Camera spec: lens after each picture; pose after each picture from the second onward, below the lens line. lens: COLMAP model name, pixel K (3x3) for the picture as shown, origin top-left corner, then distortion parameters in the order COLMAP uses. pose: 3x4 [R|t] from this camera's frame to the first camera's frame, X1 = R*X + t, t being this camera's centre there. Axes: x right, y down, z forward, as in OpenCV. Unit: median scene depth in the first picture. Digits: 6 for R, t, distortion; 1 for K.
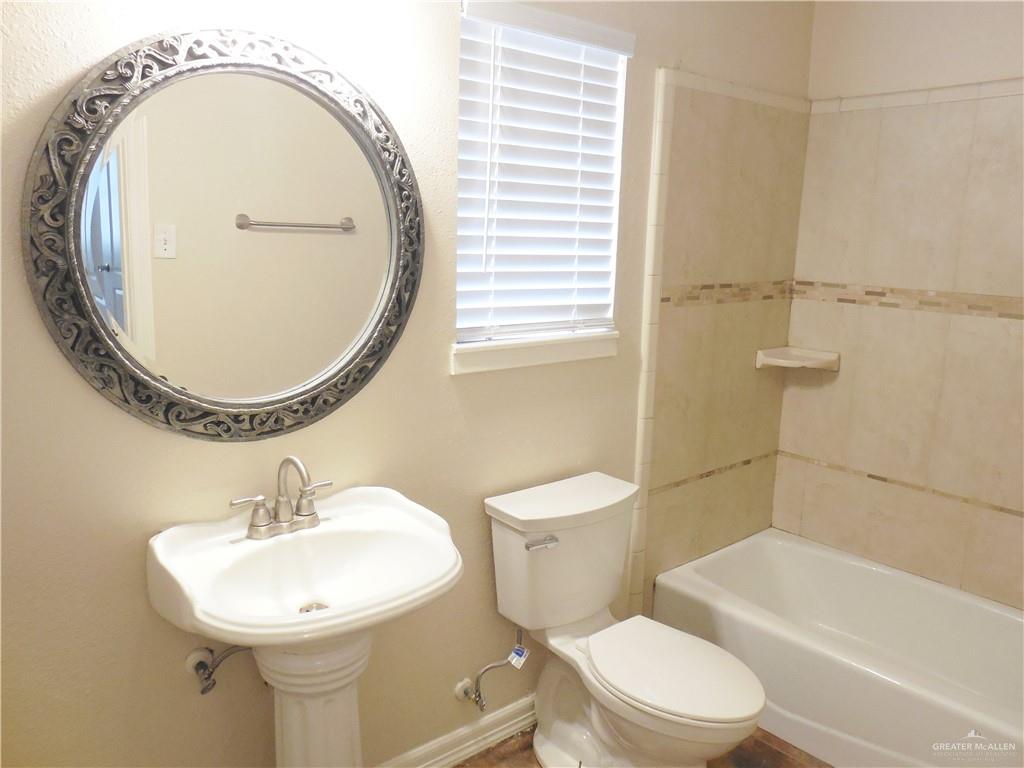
lens RADIAL K [[795.5, 0, 512.0], [0, 795.5, 384.0], [0, 0, 1]] dist [-0.081394, 0.067954]
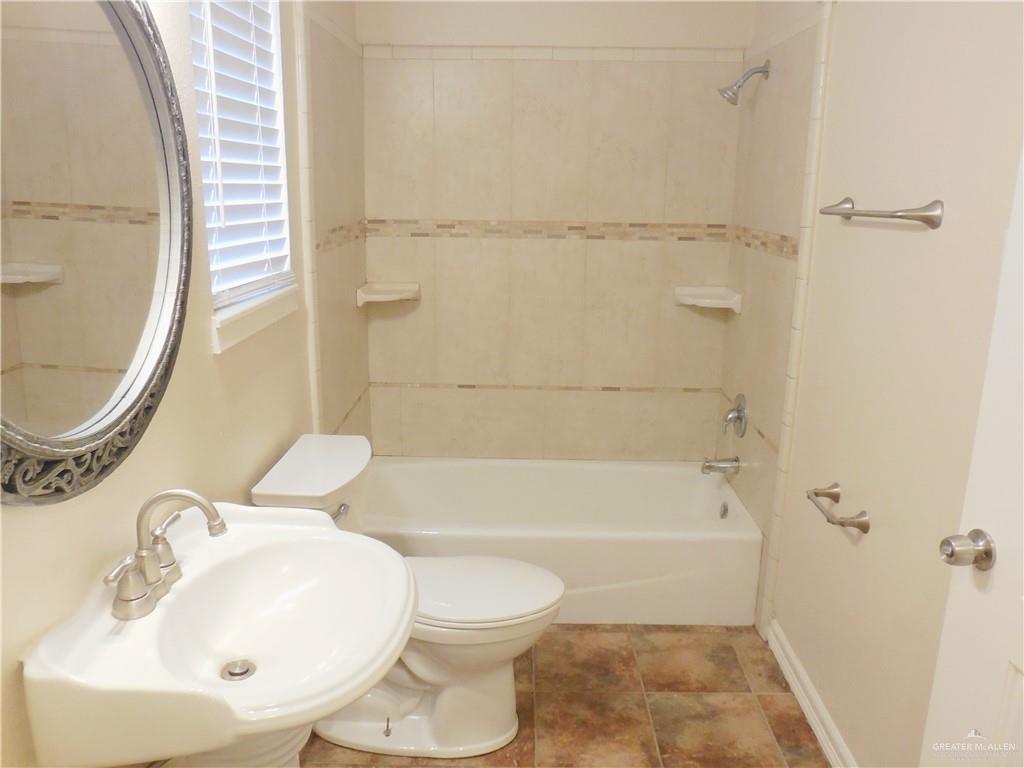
lens RADIAL K [[795.5, 0, 512.0], [0, 795.5, 384.0], [0, 0, 1]] dist [-0.081394, 0.067954]
pose [[0.665174, -0.200424, 0.719287, -0.342520], [0.148696, 0.979564, 0.135438, -0.033792], [-0.731733, 0.016865, 0.681383, 0.158855]]
